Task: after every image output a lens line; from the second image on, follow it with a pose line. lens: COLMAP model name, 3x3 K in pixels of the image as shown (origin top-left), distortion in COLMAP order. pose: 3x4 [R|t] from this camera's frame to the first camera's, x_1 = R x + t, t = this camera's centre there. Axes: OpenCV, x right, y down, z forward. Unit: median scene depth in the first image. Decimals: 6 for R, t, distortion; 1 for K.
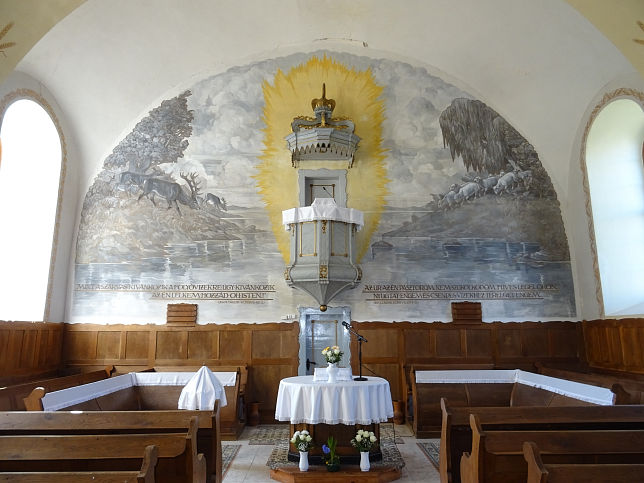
lens RADIAL K [[455.8, 0, 319.8], [0, 455.8, 244.1], [0, 0, 1]] dist [0.000027, -0.000613]
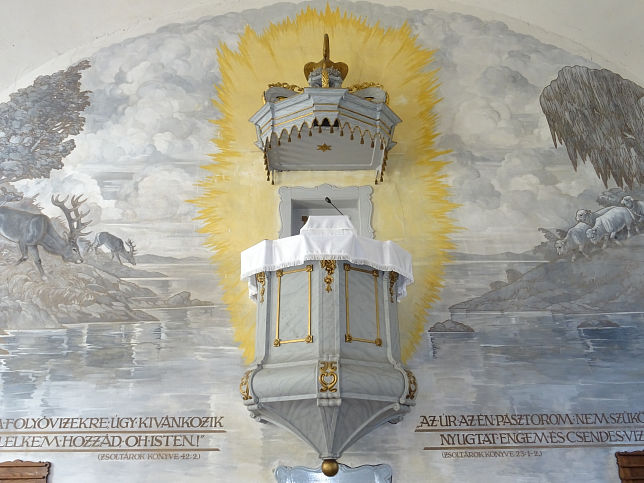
lens RADIAL K [[598.5, 0, 322.1], [0, 598.5, 240.8], [0, 0, 1]] dist [-0.000768, 0.000000]
pose [[0.999867, -0.012862, -0.010002, 0.008471], [0.010088, 0.970758, -0.239847, 0.063892], [0.012794, 0.239714, 0.970759, 0.374887]]
